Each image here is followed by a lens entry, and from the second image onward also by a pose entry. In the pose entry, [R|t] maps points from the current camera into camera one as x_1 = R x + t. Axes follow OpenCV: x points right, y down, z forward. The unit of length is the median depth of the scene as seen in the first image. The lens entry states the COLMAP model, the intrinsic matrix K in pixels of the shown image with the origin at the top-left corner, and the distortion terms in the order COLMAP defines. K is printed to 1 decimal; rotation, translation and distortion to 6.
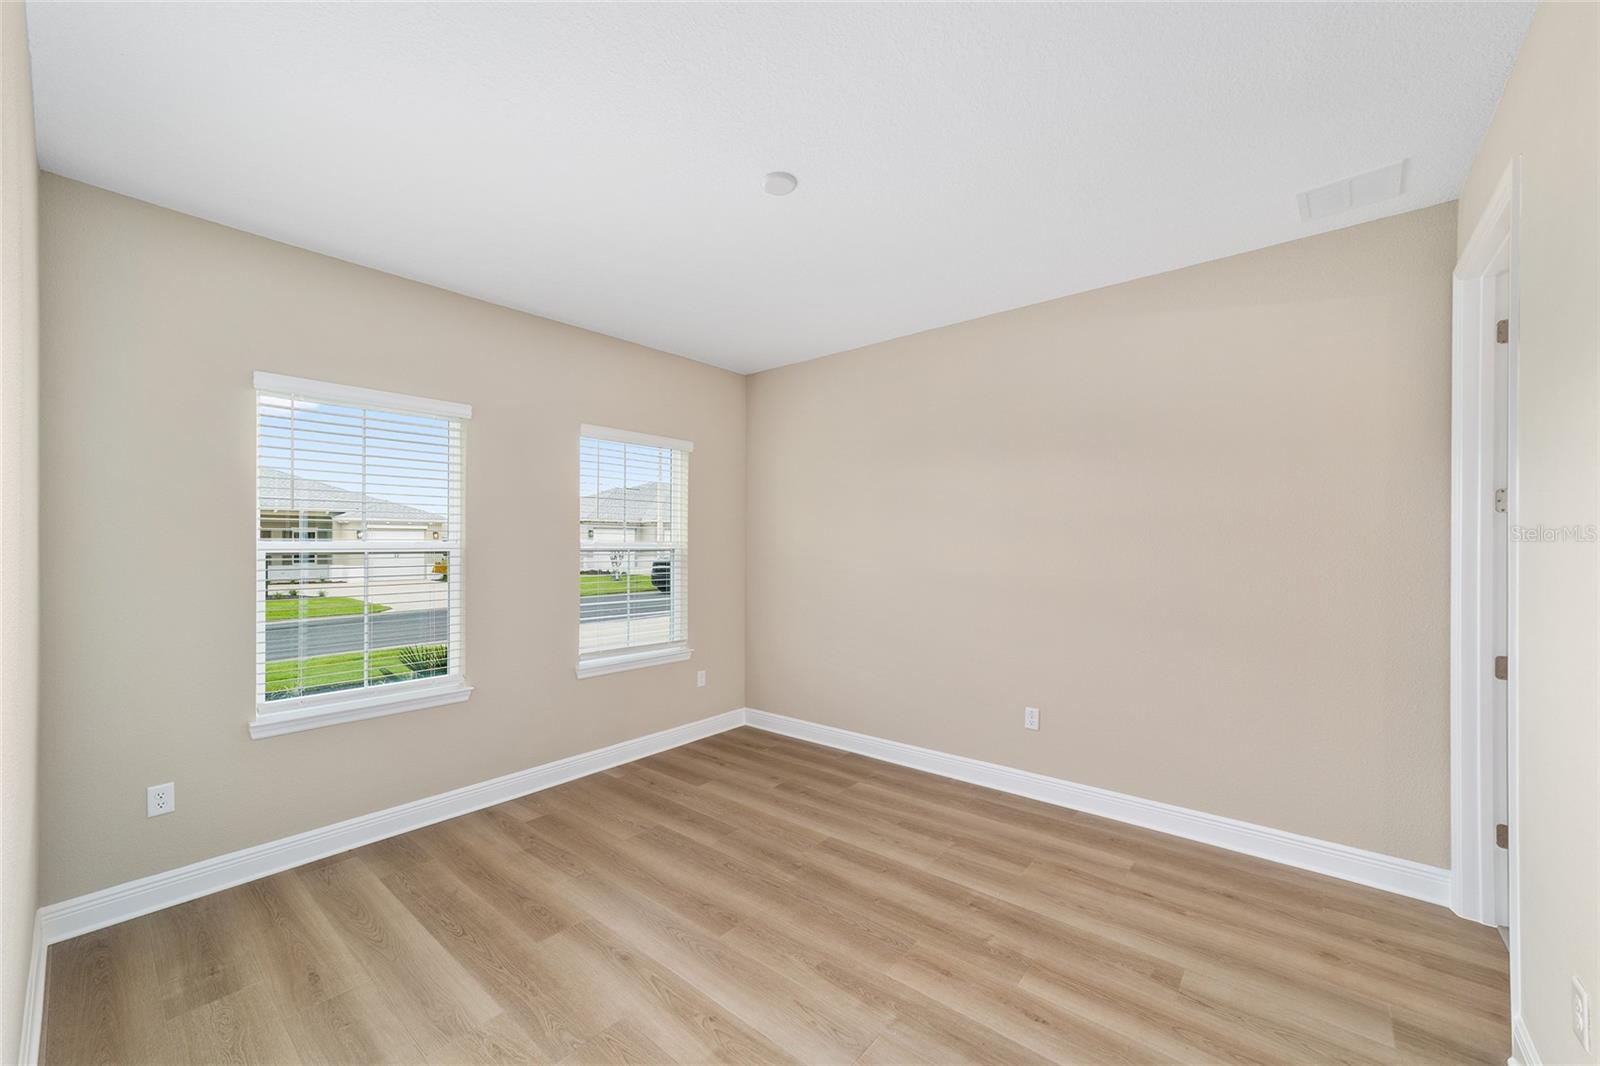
lens RADIAL K [[610.6, 0, 791.7], [0, 610.6, 538.6], [0, 0, 1]] dist [-0.013706, 0.007751]
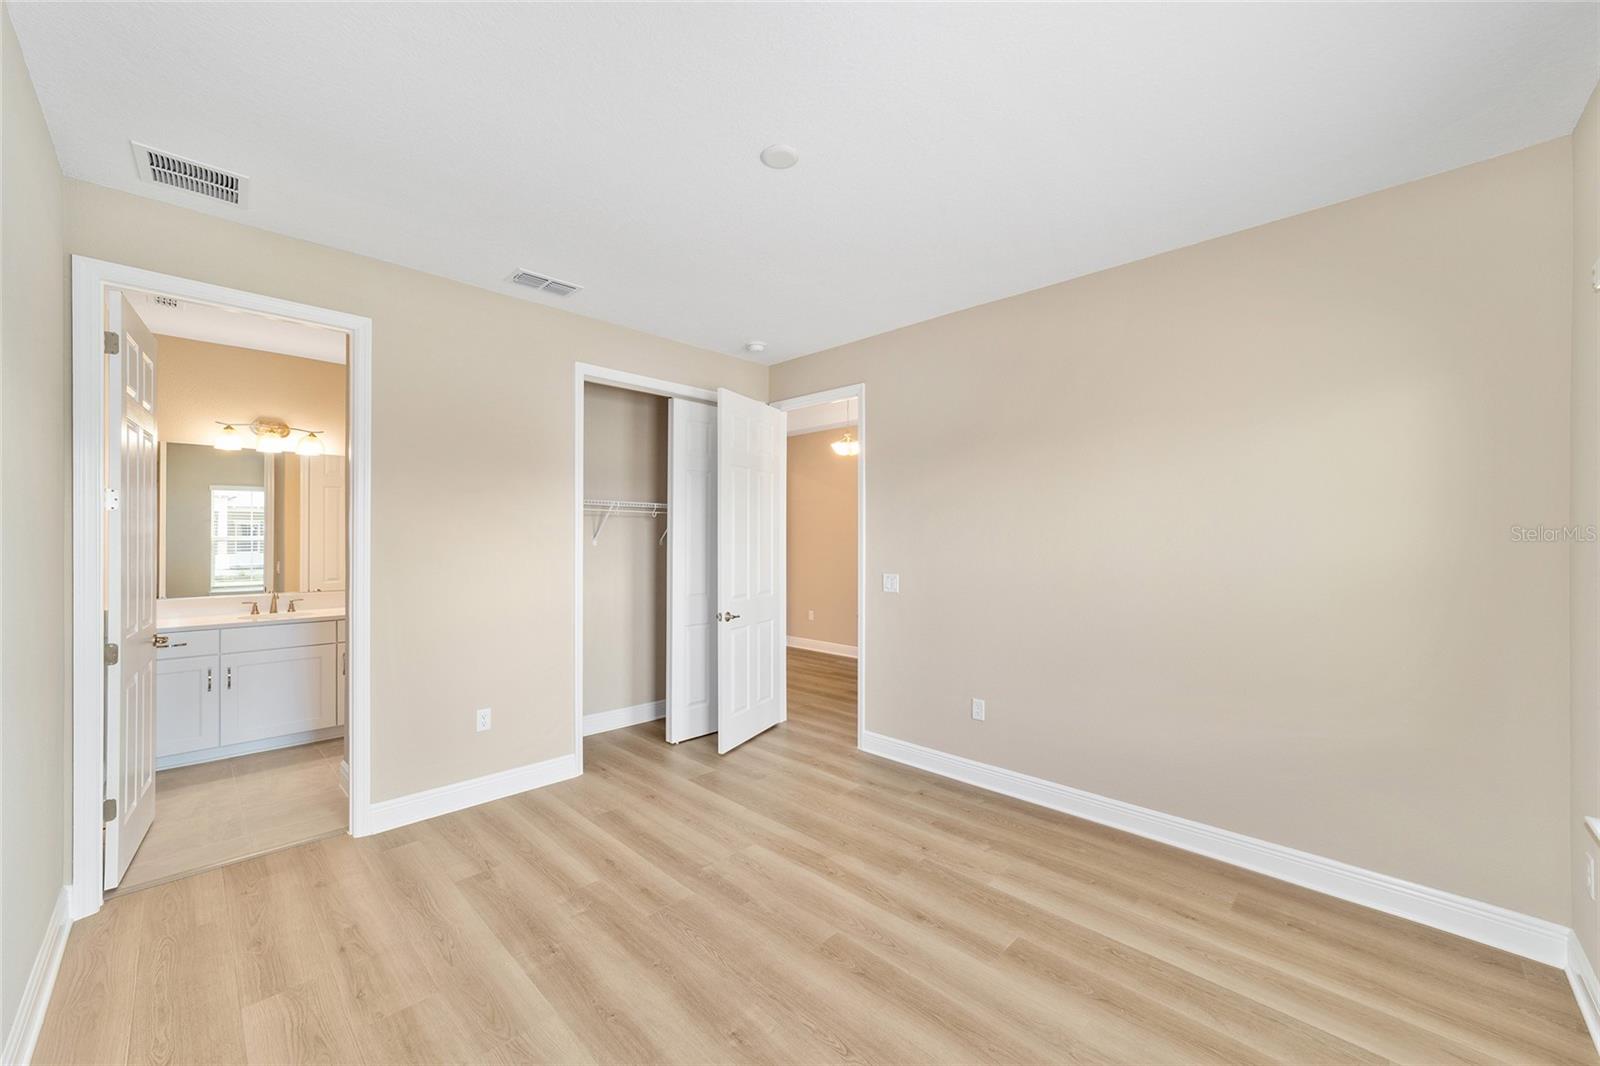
lens RADIAL K [[610.6, 0, 791.7], [0, 610.6, 538.6], [0, 0, 1]] dist [-0.013706, 0.007751]
pose [[-0.997588, 0.001492, 0.069401, -0.118291], [0.000405, 0.999877, -0.015678, 0.026373], [-0.069416, -0.015612, -0.997466, 2.073571]]
